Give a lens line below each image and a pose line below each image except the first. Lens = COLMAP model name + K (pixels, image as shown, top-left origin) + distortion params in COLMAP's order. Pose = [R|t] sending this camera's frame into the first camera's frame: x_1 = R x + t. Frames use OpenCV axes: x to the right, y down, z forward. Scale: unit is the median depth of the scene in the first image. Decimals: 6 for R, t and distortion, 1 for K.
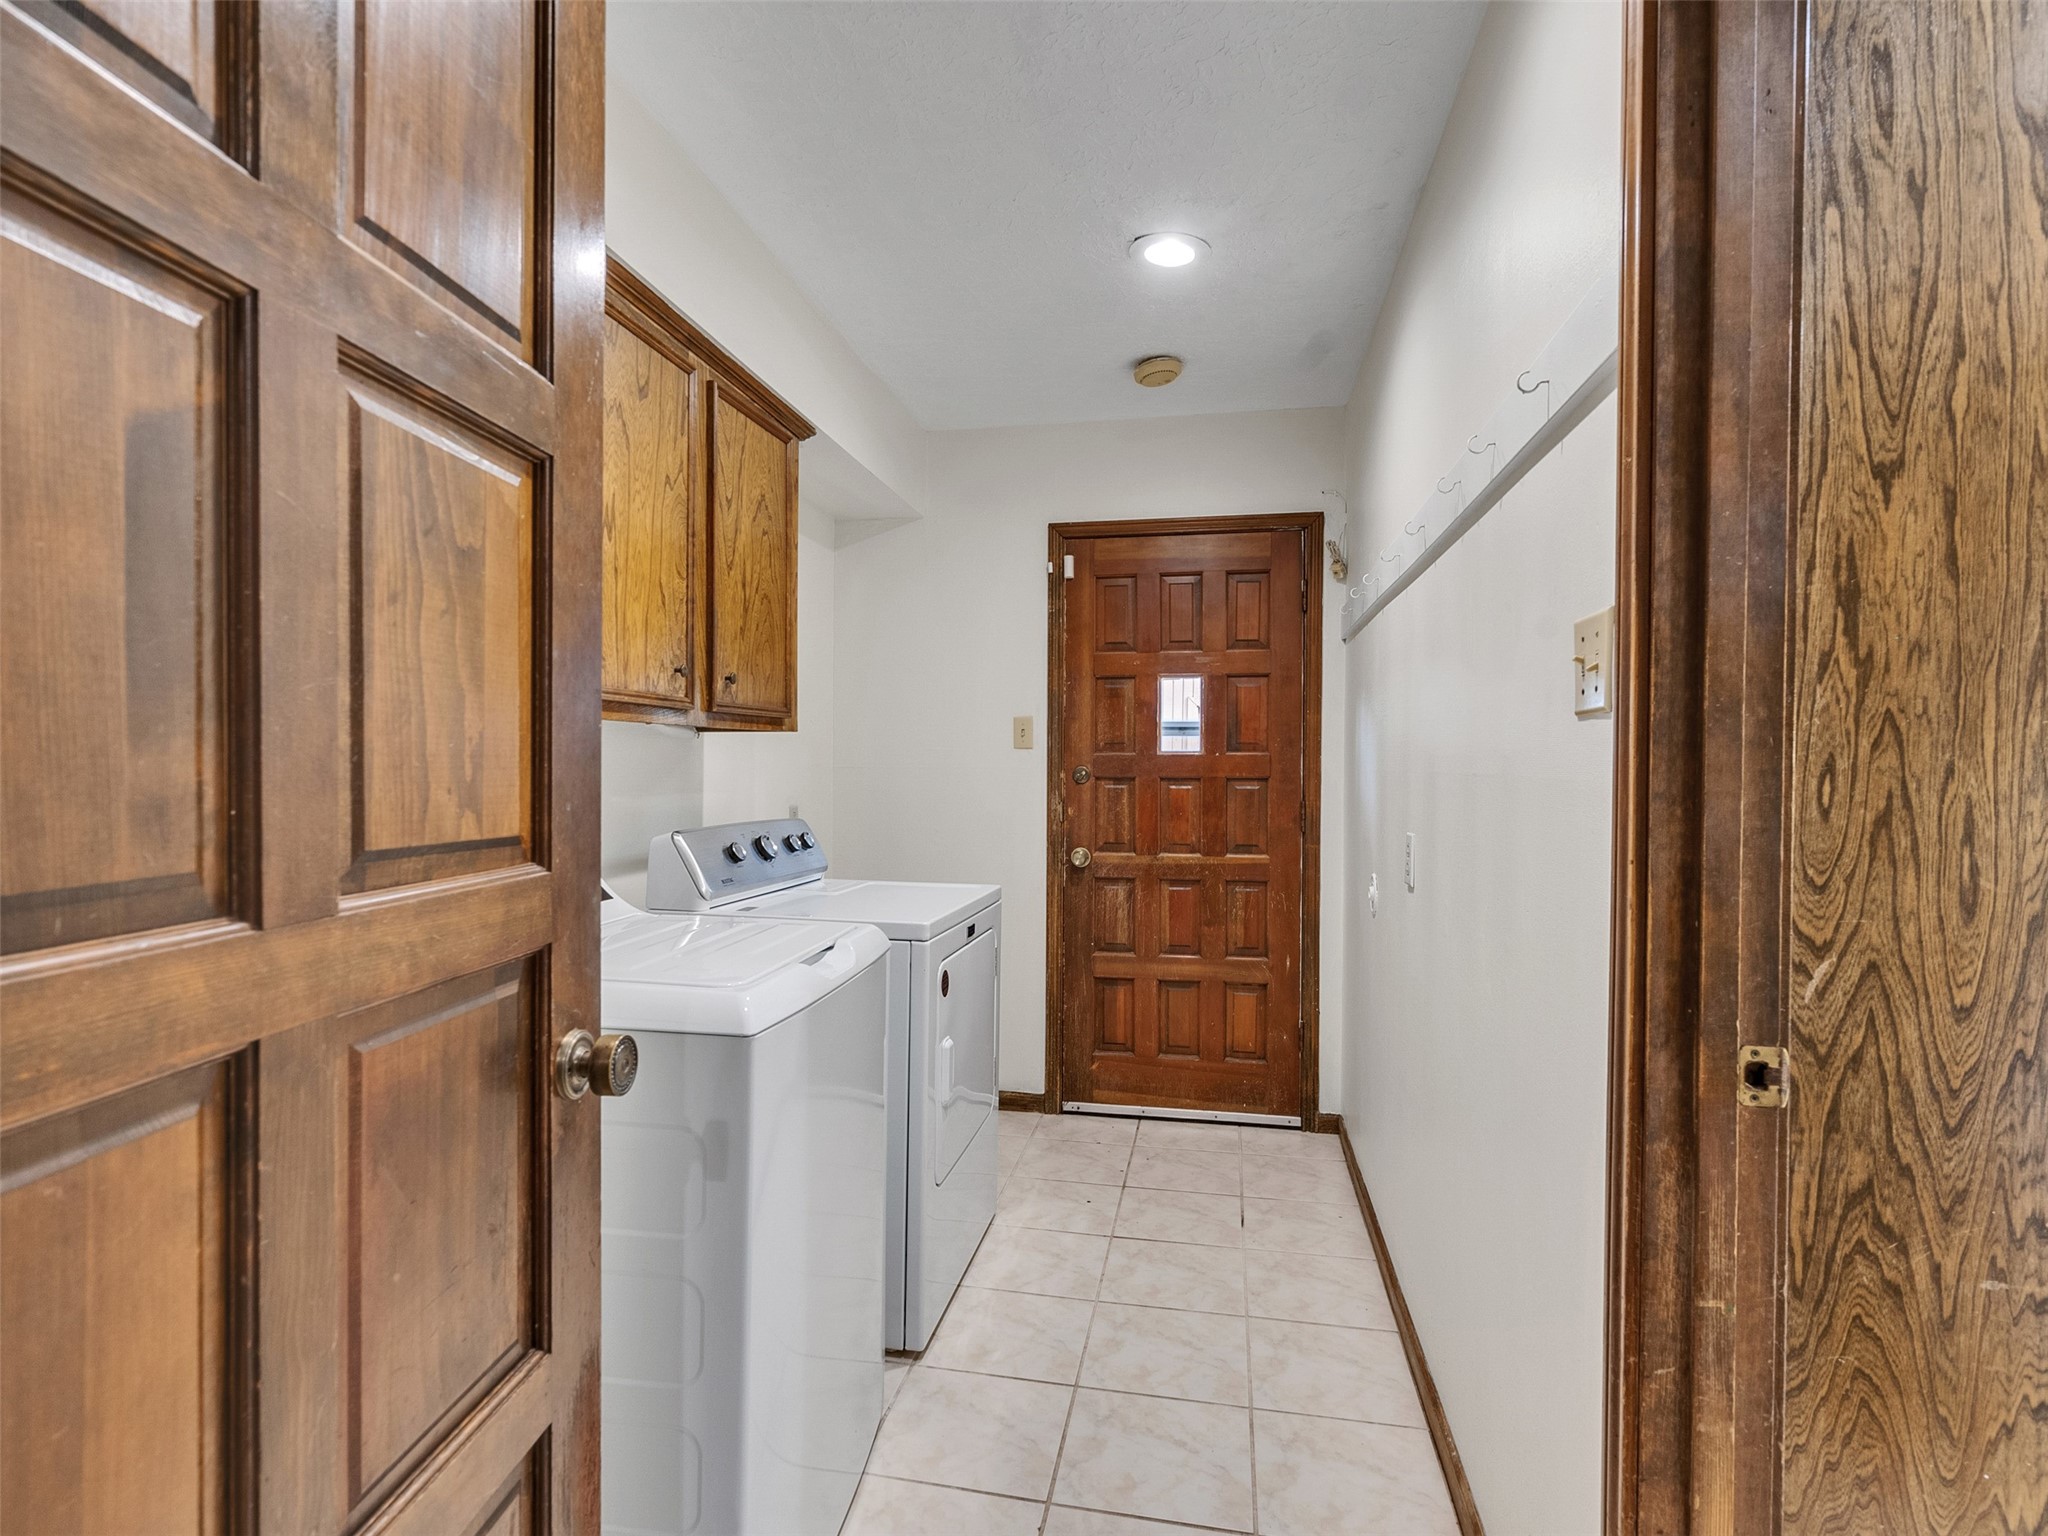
lens RADIAL K [[1047.3, 0, 1007.5], [0, 1047.3, 769.6], [0, 0, 1]] dist [-0.004060, 0.001971]
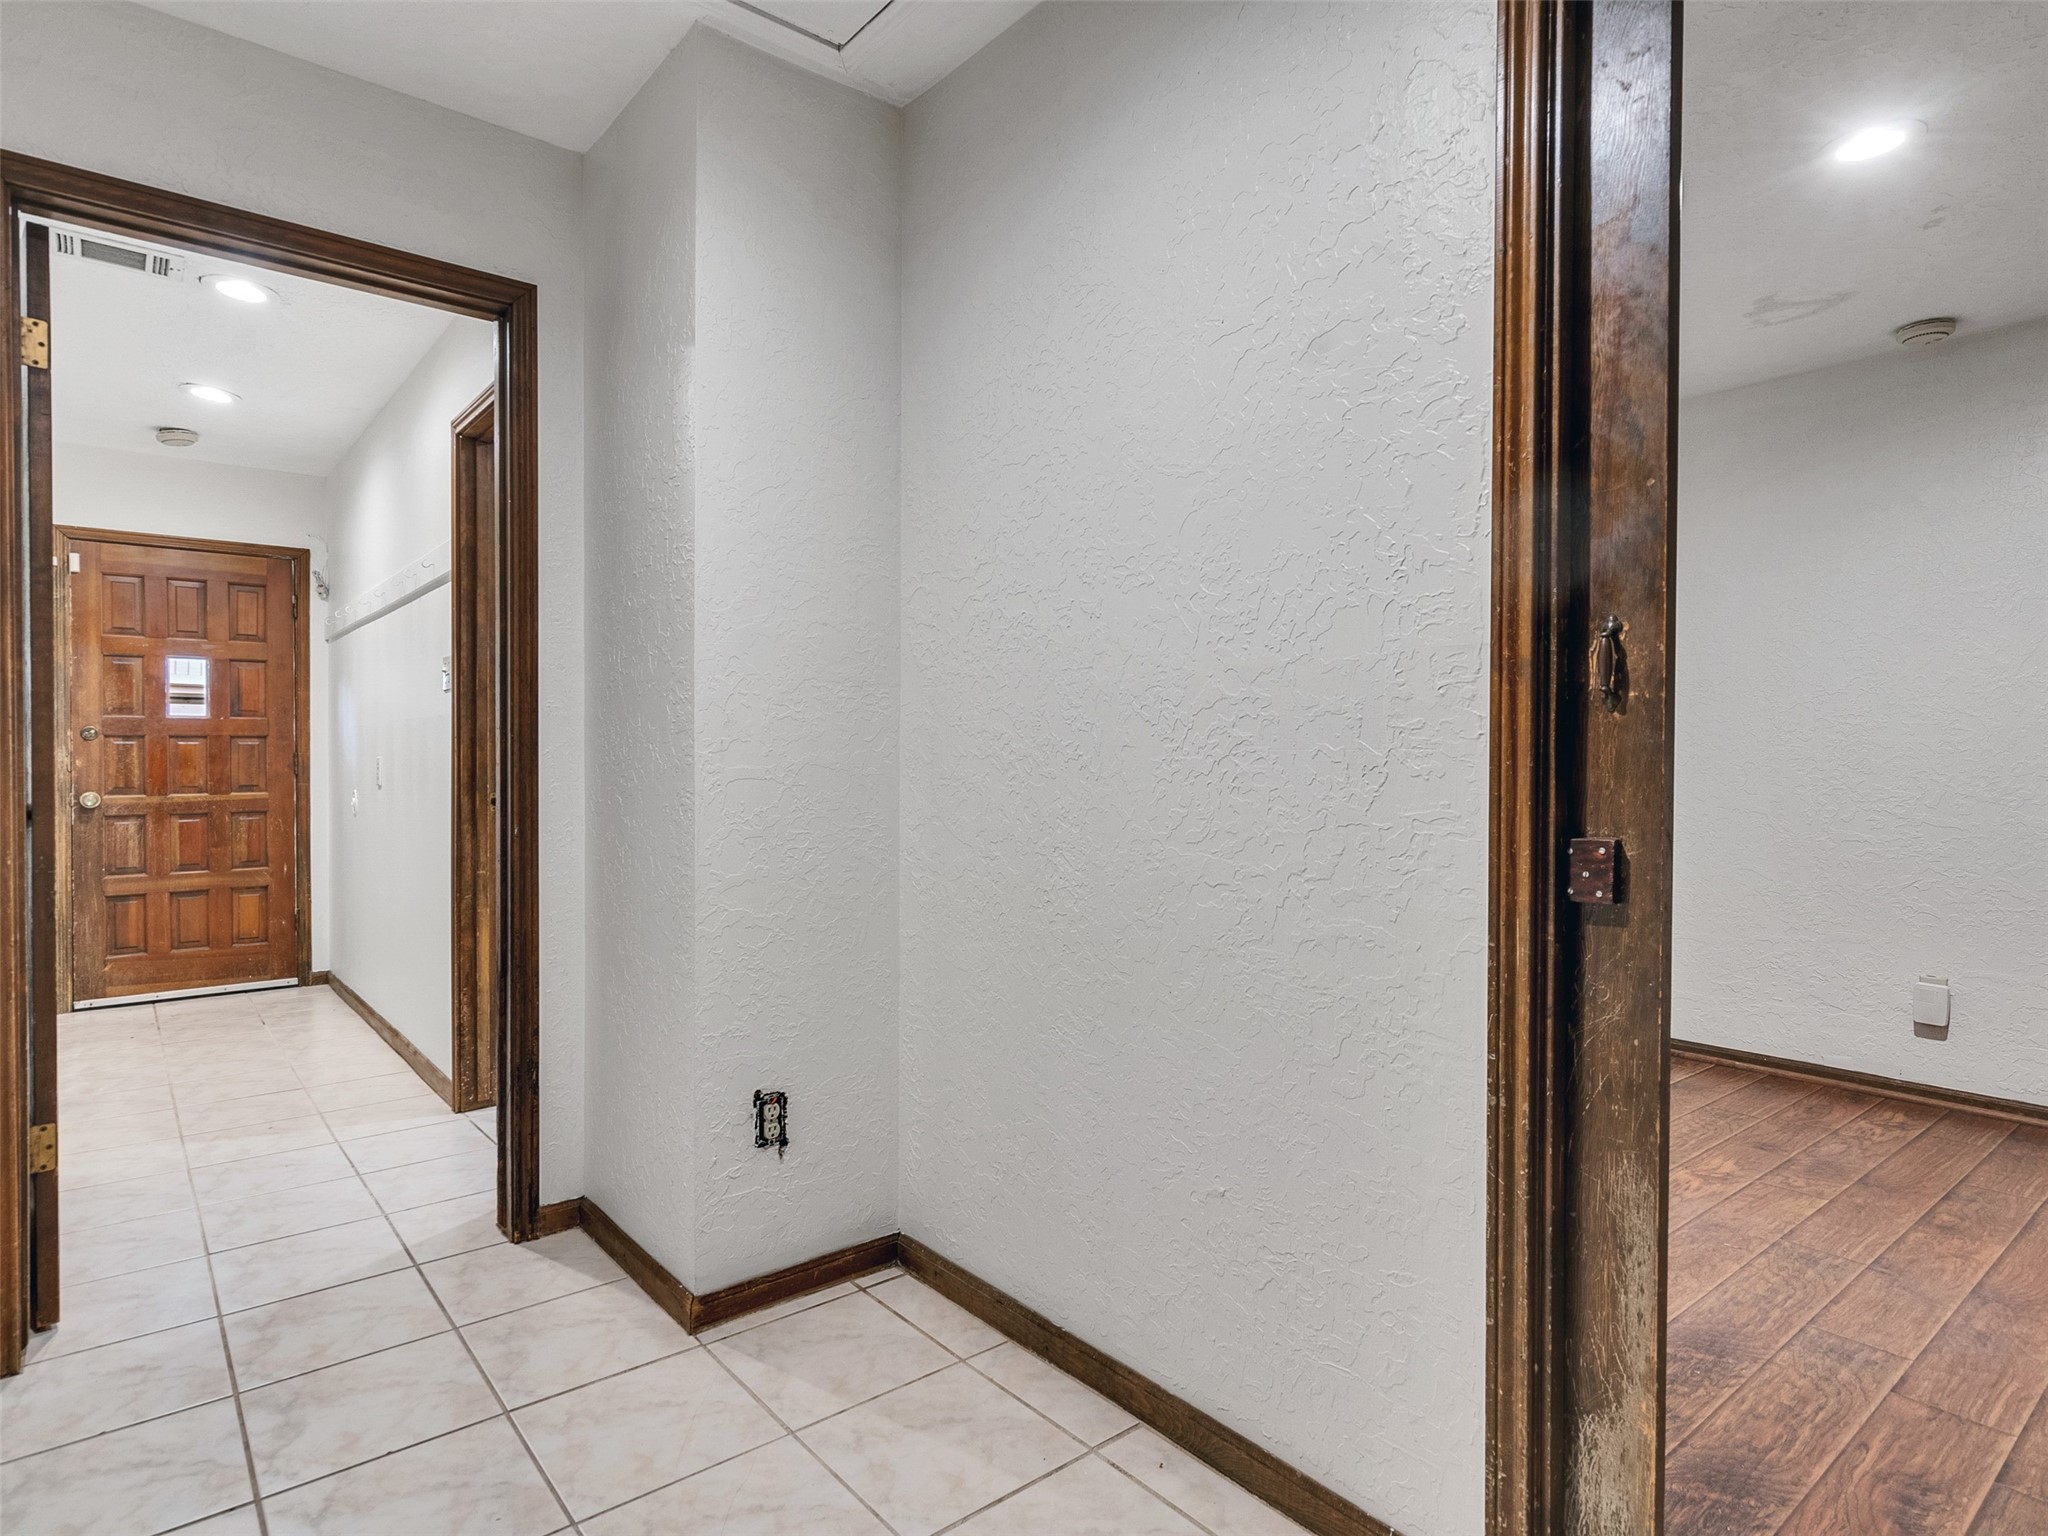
lens RADIAL K [[1124.4, 0, 1024.0], [0, 1124.4, 768.0], [0, 0, 1]] dist [-0.000208, 0.000621]
pose [[0.628492, -0.012050, 0.777723, -0.272947], [0.010344, 0.999921, 0.007134, 0.049128], [-0.777747, 0.003561, 0.628567, -0.697333]]
